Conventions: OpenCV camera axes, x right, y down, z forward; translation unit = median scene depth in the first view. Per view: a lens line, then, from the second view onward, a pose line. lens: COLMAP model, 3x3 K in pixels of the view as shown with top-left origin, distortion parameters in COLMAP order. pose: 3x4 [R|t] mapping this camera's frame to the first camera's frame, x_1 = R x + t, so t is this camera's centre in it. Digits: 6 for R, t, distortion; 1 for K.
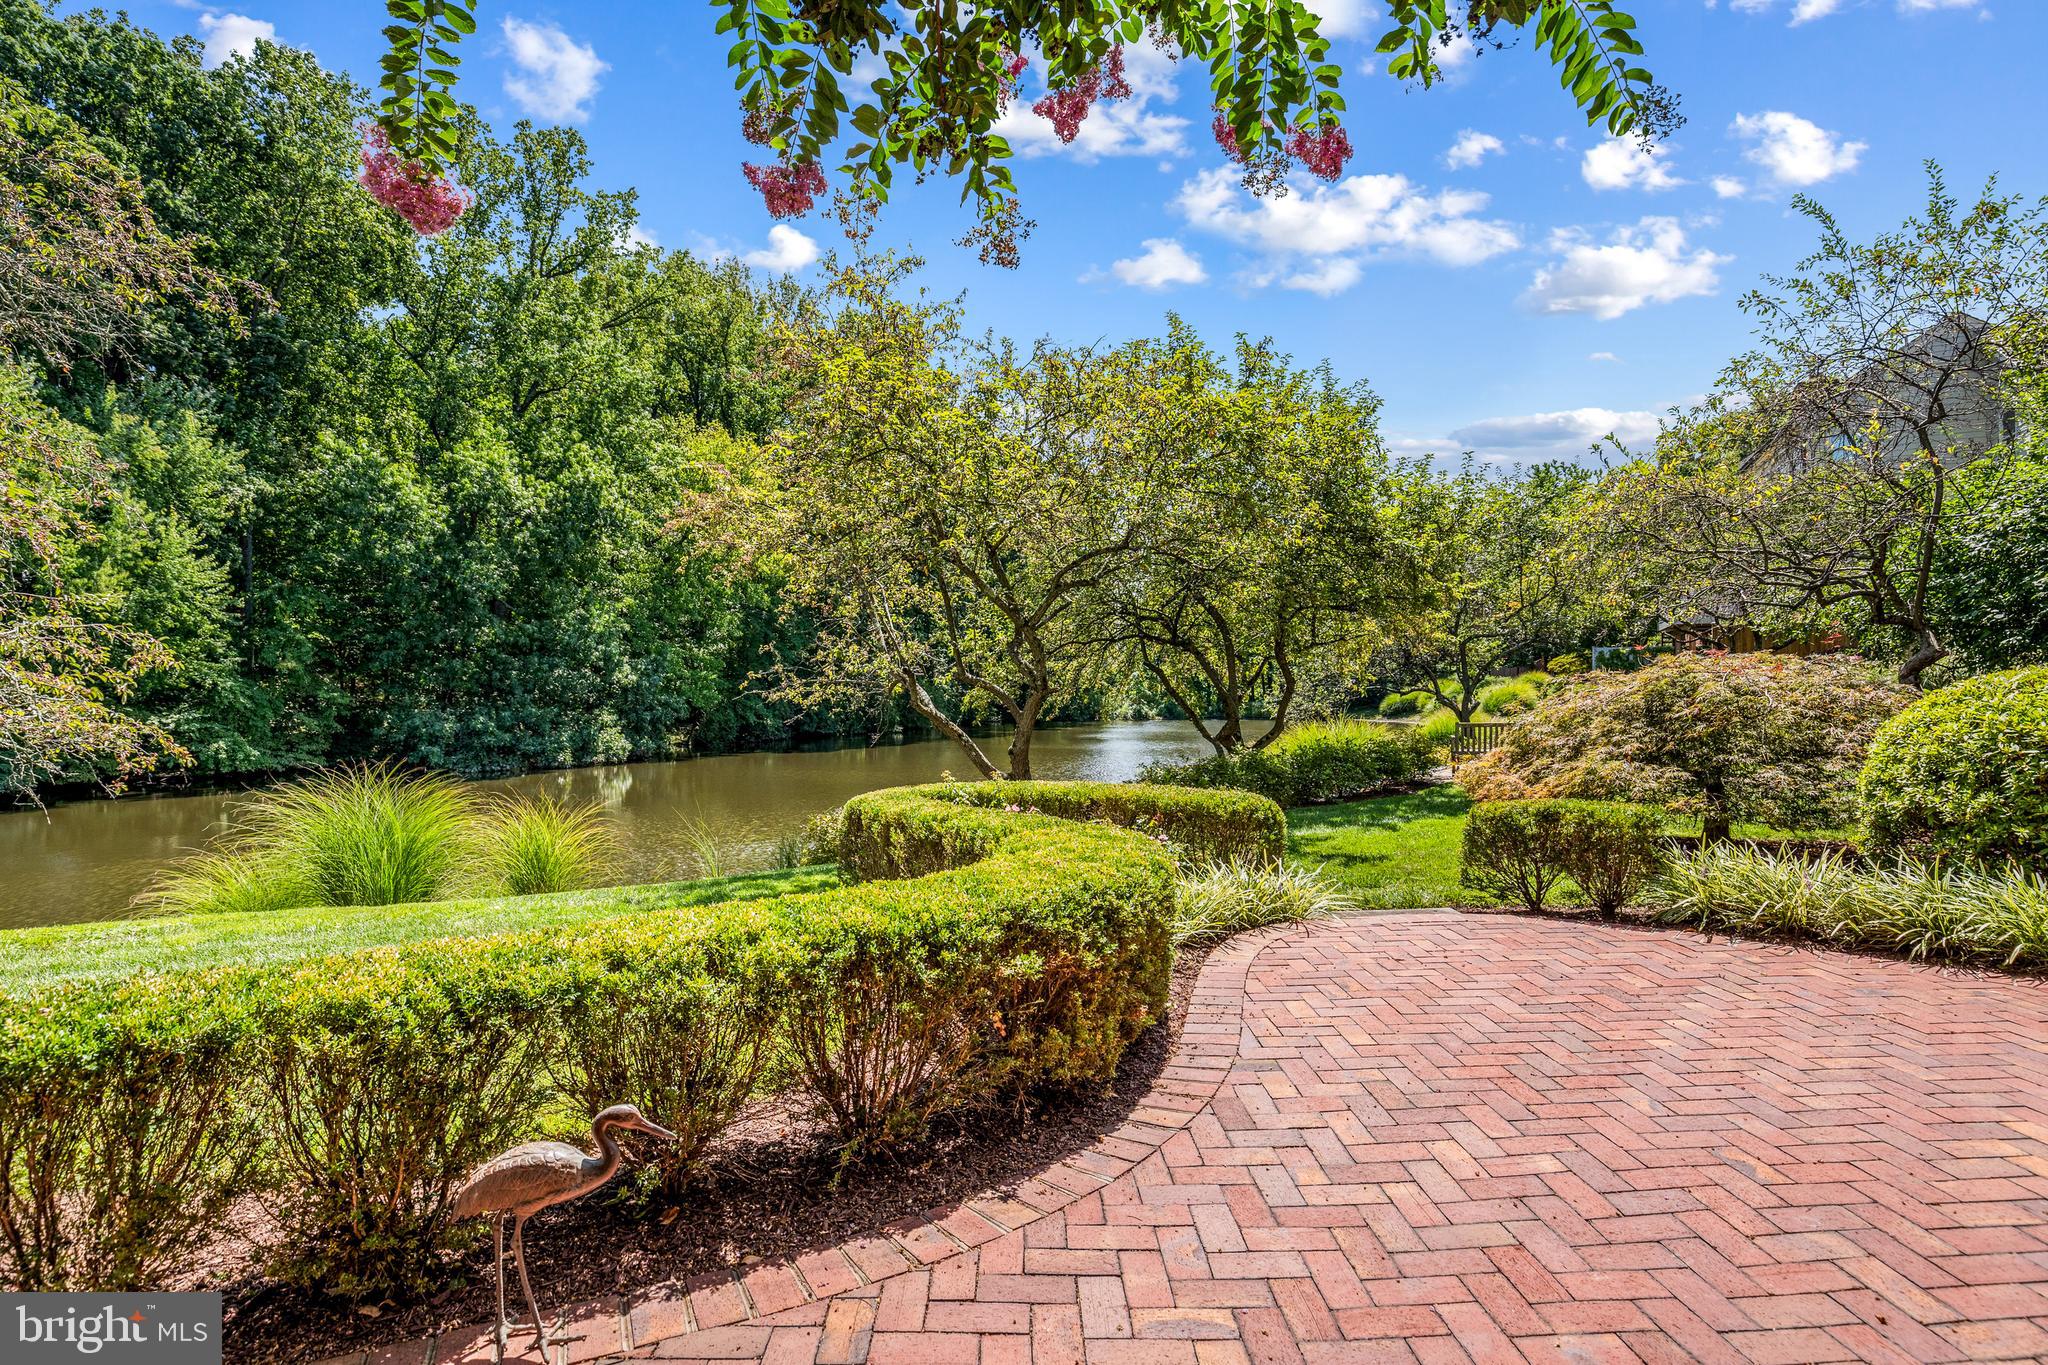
lens RADIAL K [[950.4, 0, 1031.9], [0, 950.4, 685.2], [0, 0, 1]] dist [-0.026666, -0.002102]
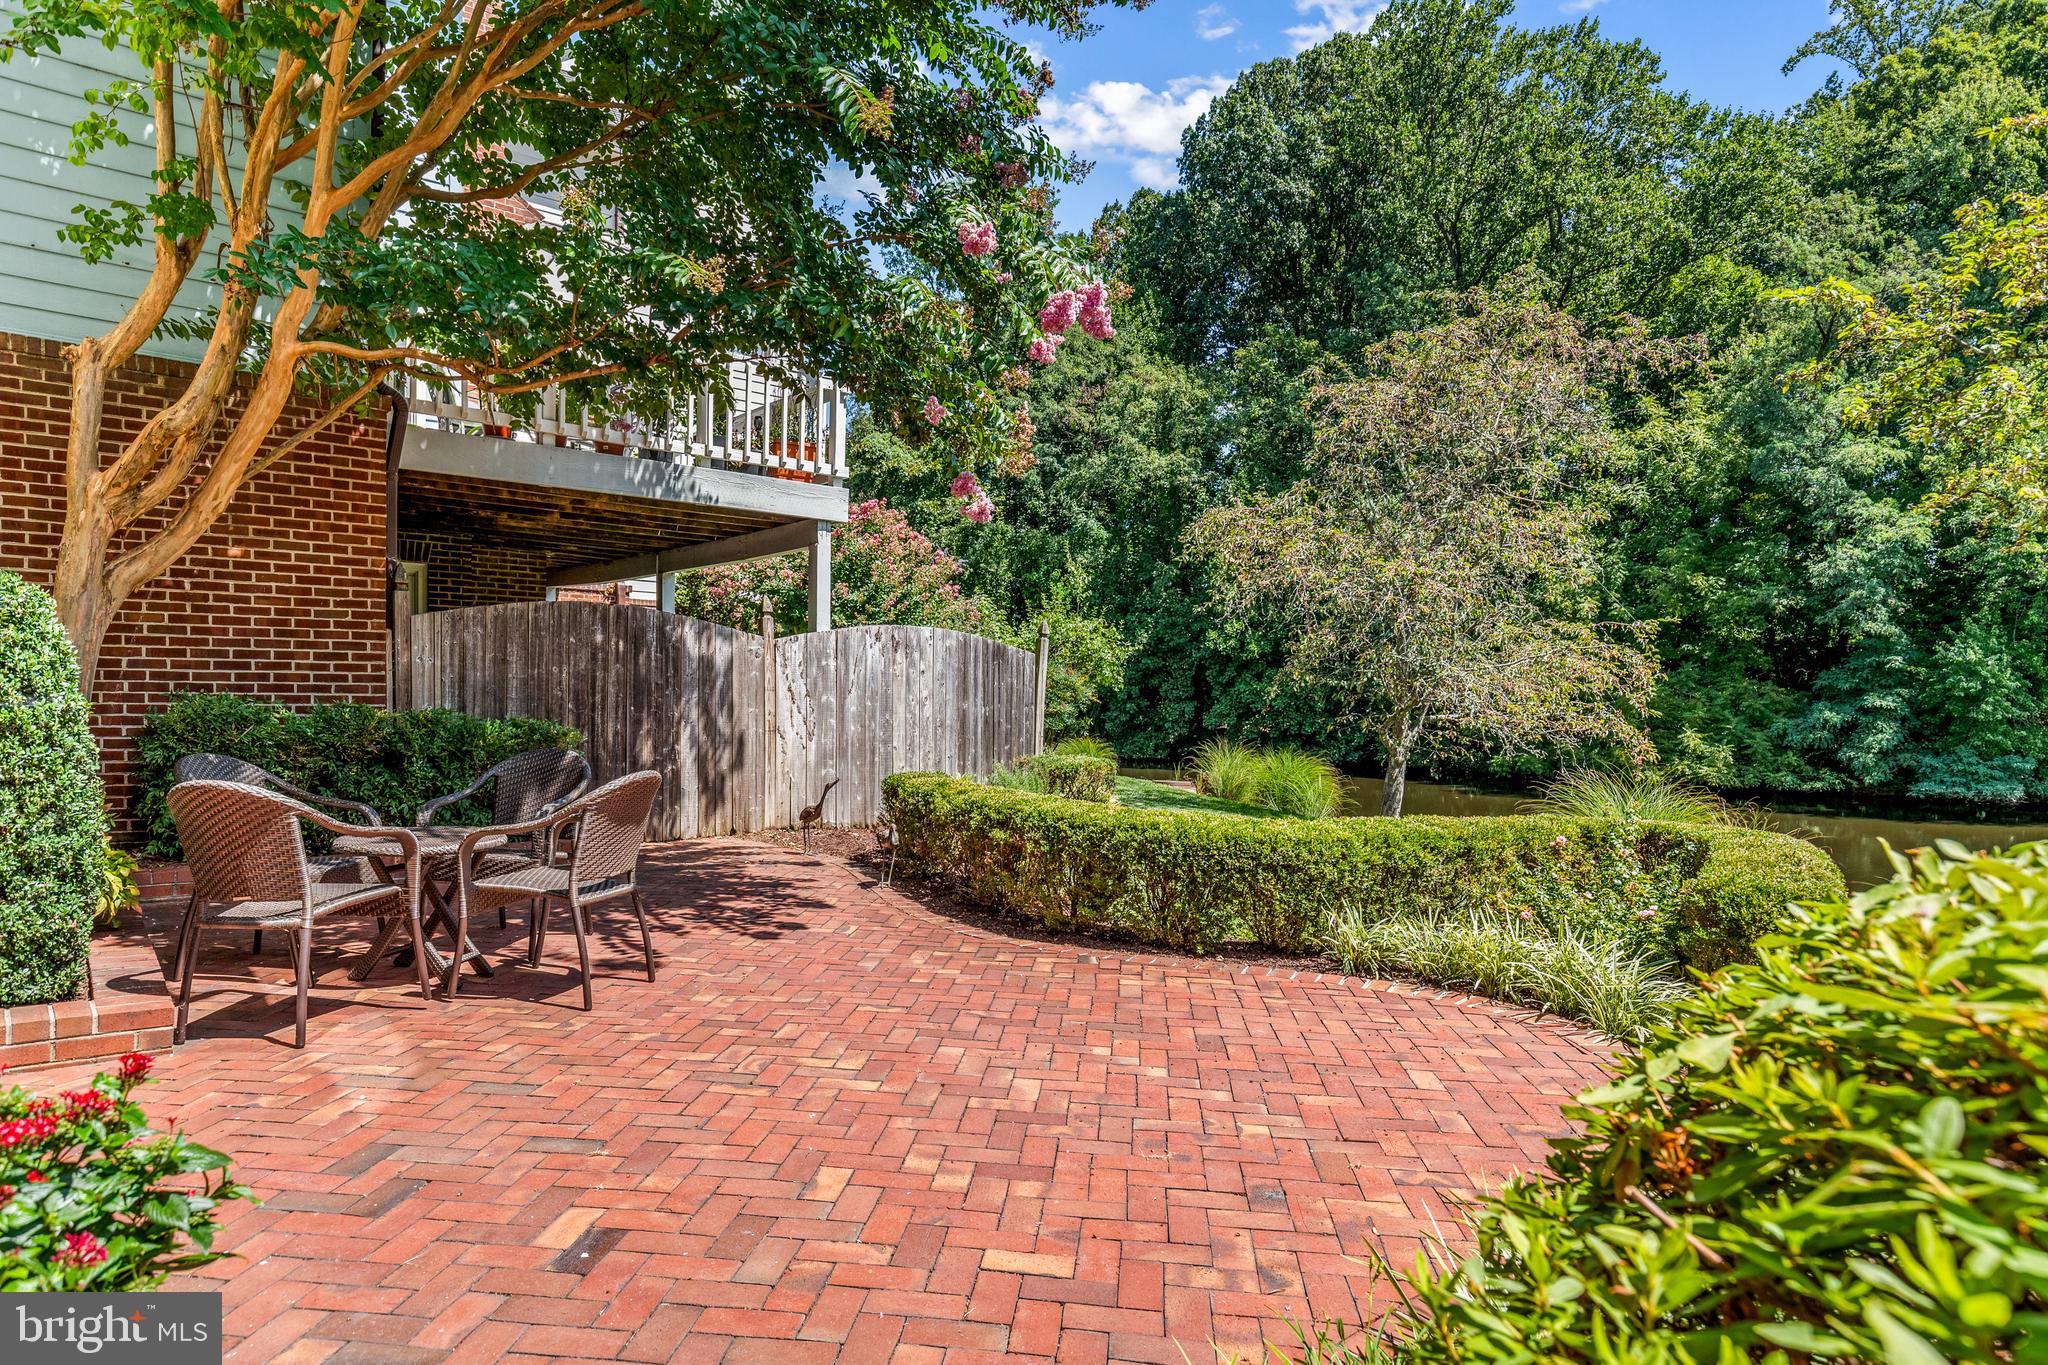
lens RADIAL K [[1166.2, 0, 1027.9], [0, 1166.2, 688.6], [0, 0, 1]] dist [-0.017285, -0.000145]
pose [[-0.077828, 0.014184, -0.996866, 0.699280], [-0.013679, 0.999789, 0.015293, -0.015386], [0.996873, 0.014826, -0.077617, 0.357724]]
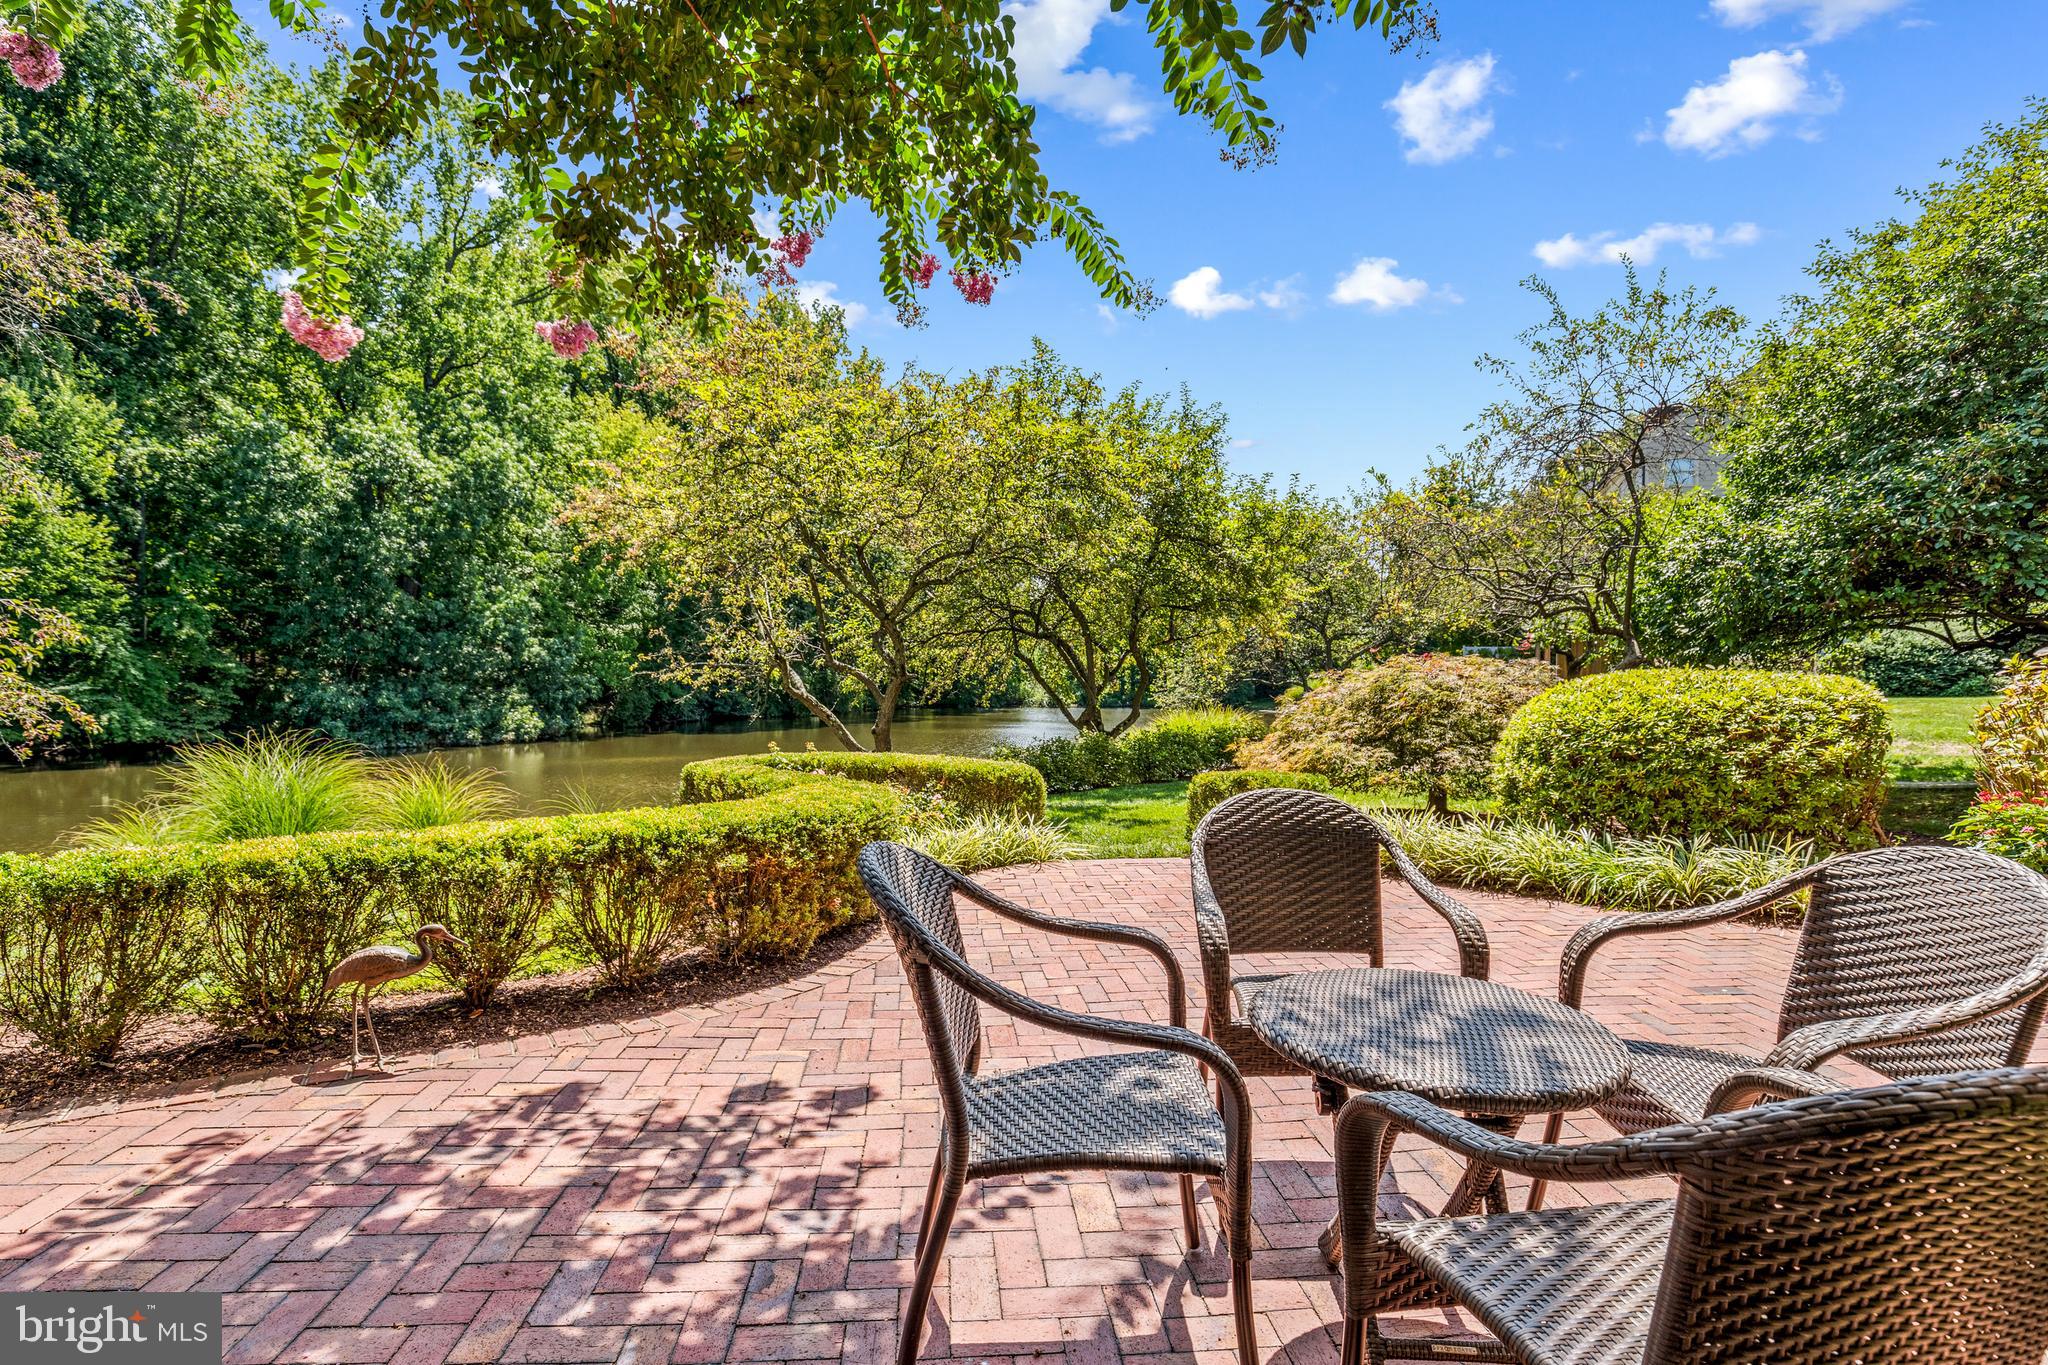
lens RADIAL K [[950.4, 0, 1039.6], [0, 950.4, 686.3], [0, 0, 1]] dist [-0.026666, -0.002102]
pose [[0.996912, 0.017361, 0.076578, 0.099239], [-0.018545, 0.999719, 0.014777, -0.002856], [-0.076300, -0.016151, 0.996954, -0.144907]]
